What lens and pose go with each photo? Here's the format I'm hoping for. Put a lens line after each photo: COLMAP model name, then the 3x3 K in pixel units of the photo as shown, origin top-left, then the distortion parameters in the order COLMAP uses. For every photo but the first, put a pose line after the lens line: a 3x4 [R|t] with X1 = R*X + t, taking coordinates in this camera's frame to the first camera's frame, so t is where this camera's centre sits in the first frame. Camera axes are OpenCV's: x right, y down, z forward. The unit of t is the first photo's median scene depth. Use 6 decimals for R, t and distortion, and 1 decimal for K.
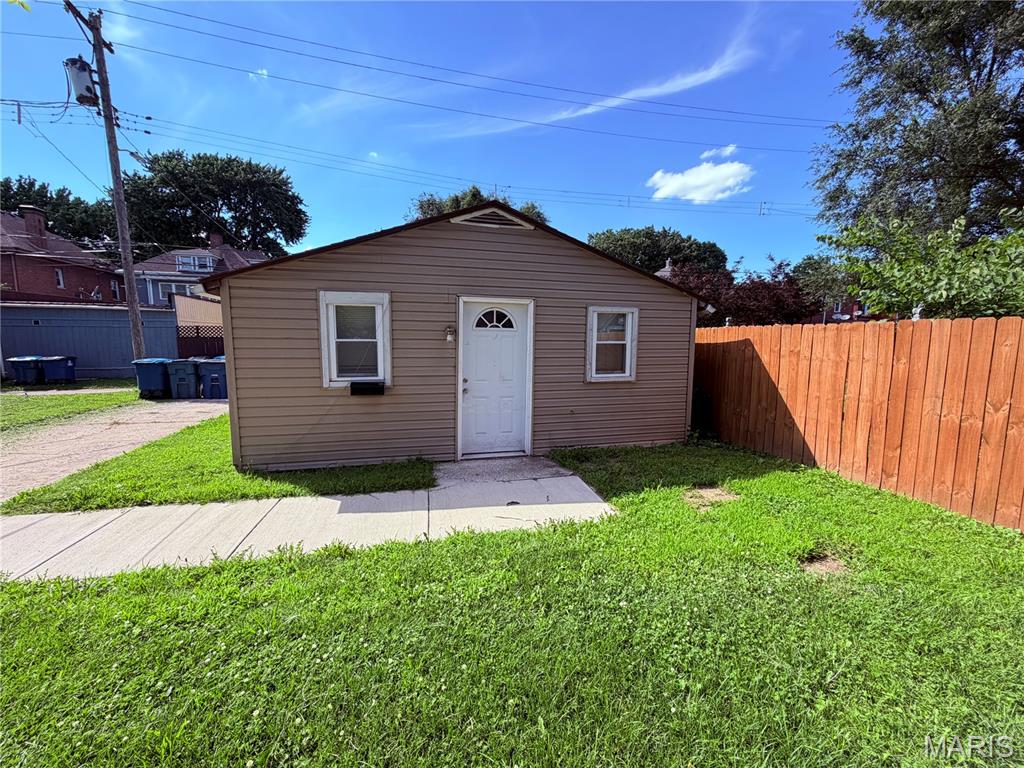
lens RADIAL K [[412.4, 0, 512.6], [0, 412.4, 382.9], [0, 0, 1]] dist [-0.000980, -0.001016]
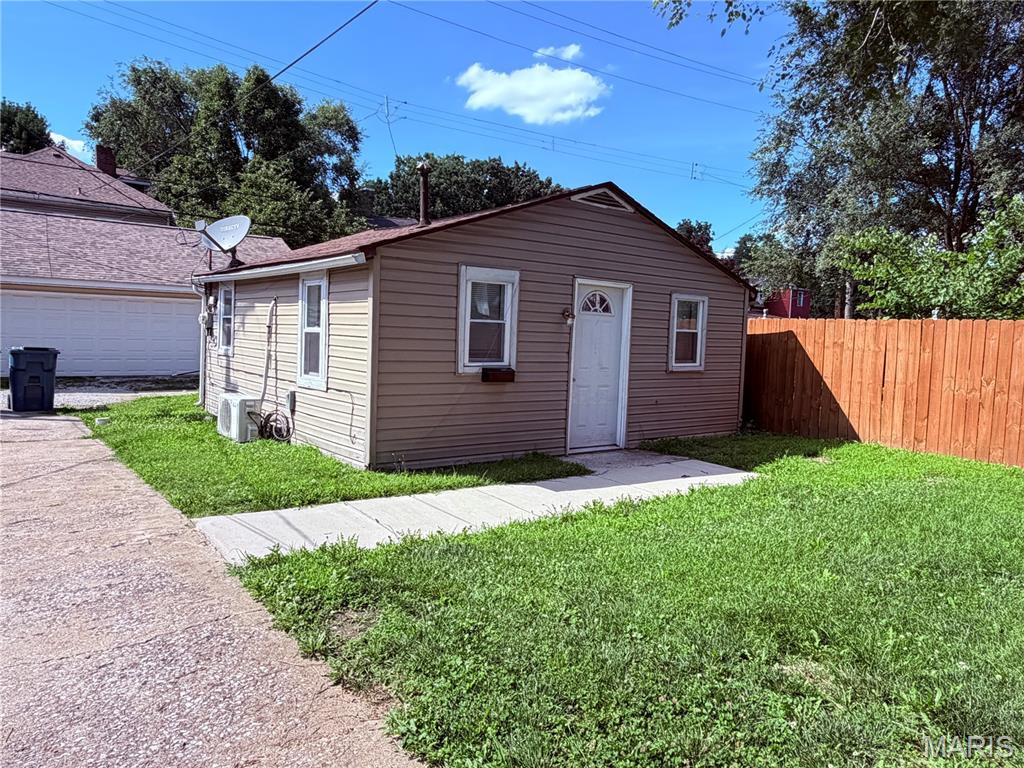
lens RADIAL K [[705.2, 0, 510.9], [0, 705.2, 383.3], [0, 0, 1]] dist [-0.007725, 0.003688]
pose [[0.921231, -0.004051, 0.388994, -0.839037], [0.013654, 0.999666, -0.021925, 0.060042], [-0.388775, 0.025509, 0.920979, -0.392507]]
